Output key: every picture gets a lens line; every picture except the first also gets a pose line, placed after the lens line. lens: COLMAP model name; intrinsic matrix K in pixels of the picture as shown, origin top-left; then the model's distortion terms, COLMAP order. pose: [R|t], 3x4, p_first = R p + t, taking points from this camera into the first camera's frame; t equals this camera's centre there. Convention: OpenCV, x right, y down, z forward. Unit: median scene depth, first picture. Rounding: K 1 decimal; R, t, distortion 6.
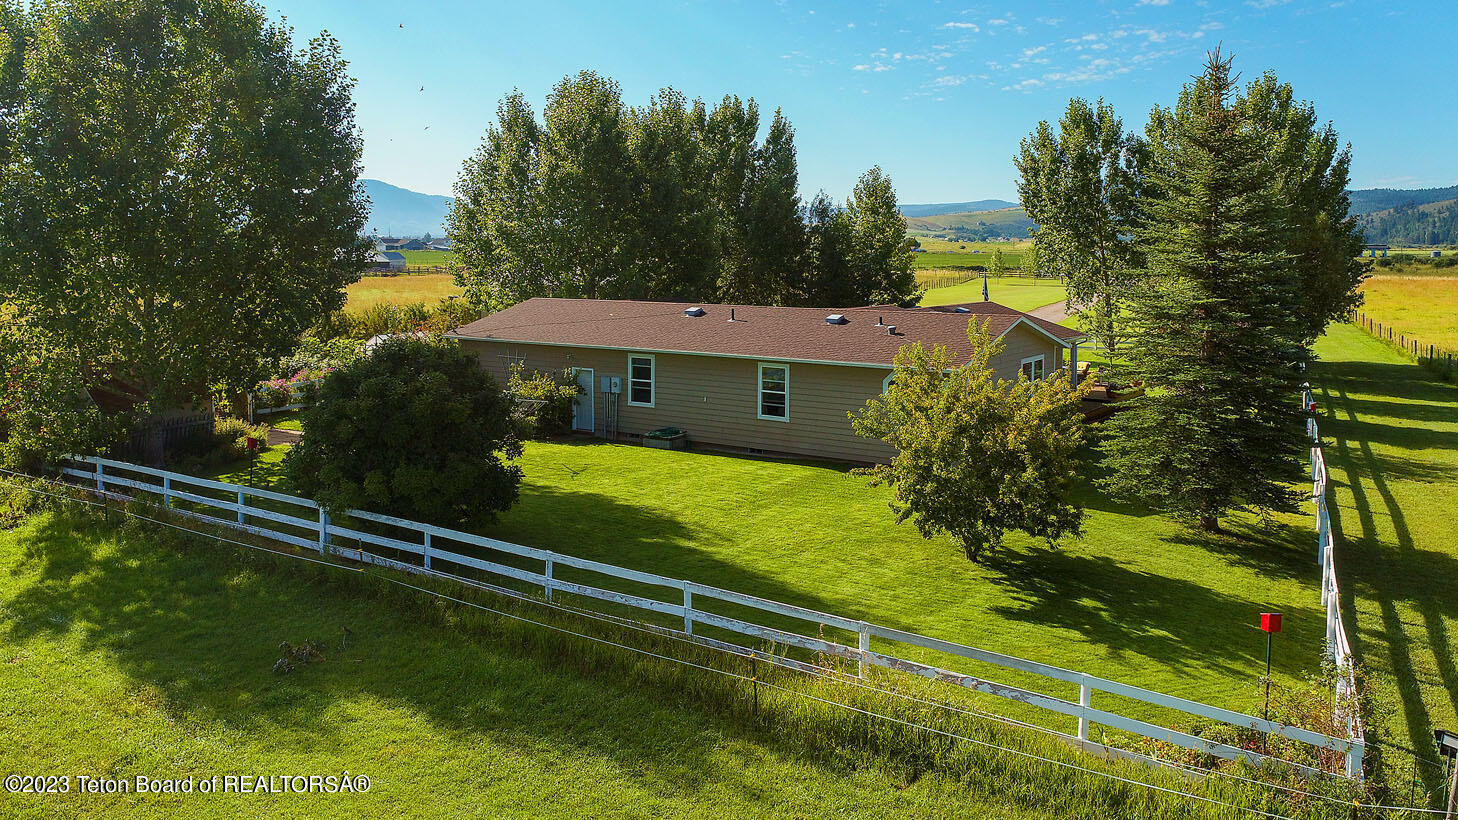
lens RADIAL K [[1060.2, 0, 733.0], [0, 1060.2, 346.0], [0, 0, 1]] dist [-0.005832, 0.000582]
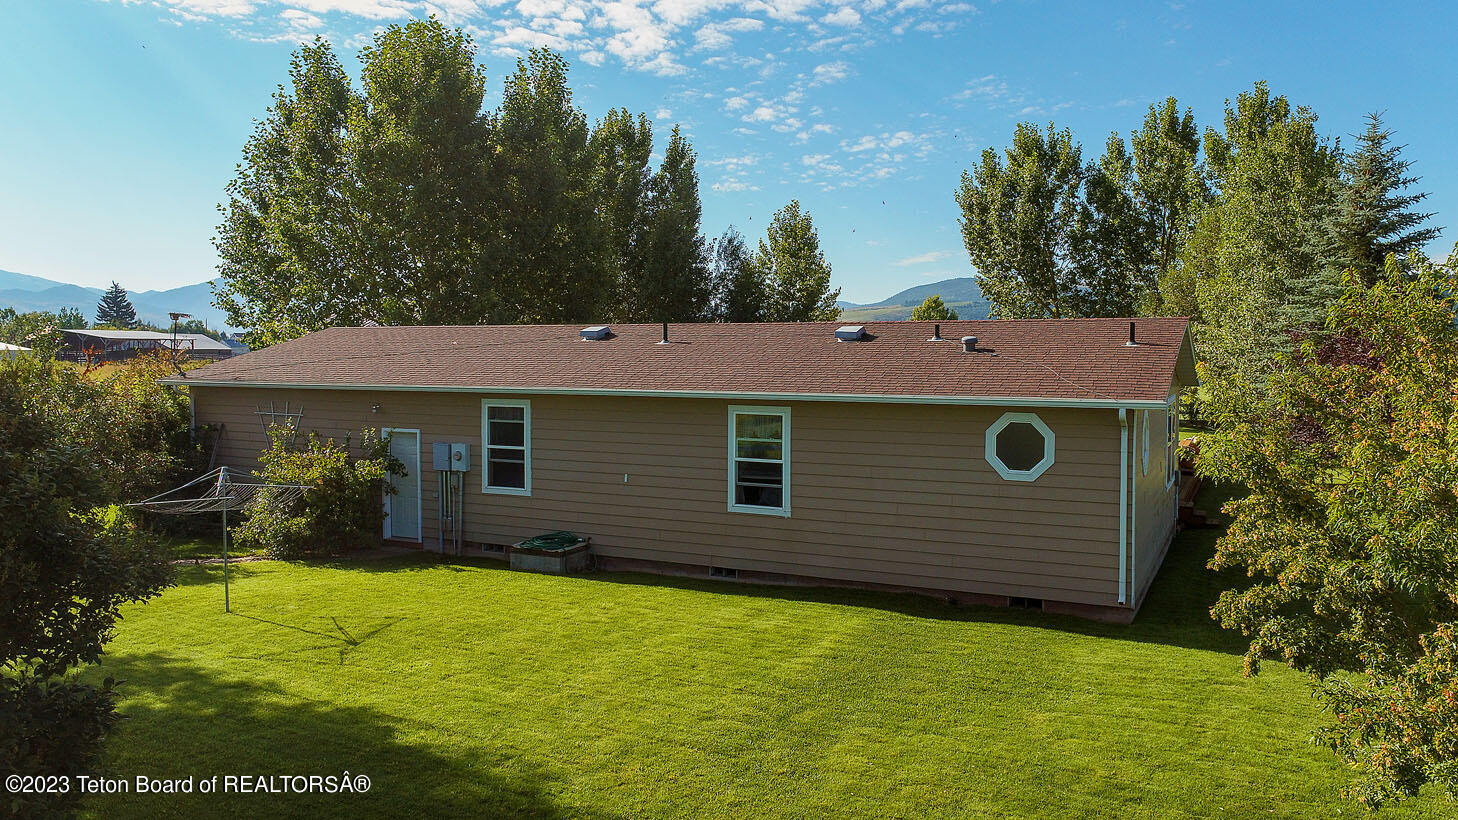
lens RADIAL K [[1140.1, 0, 724.8], [0, 1140.1, 385.2], [0, 0, 1]] dist [-0.002992, -0.000571]
pose [[0.994737, -0.012705, 0.101672, -0.021058], [0.016823, 0.999068, -0.039742, 0.016399], [-0.101073, 0.041243, 0.994024, 0.252251]]
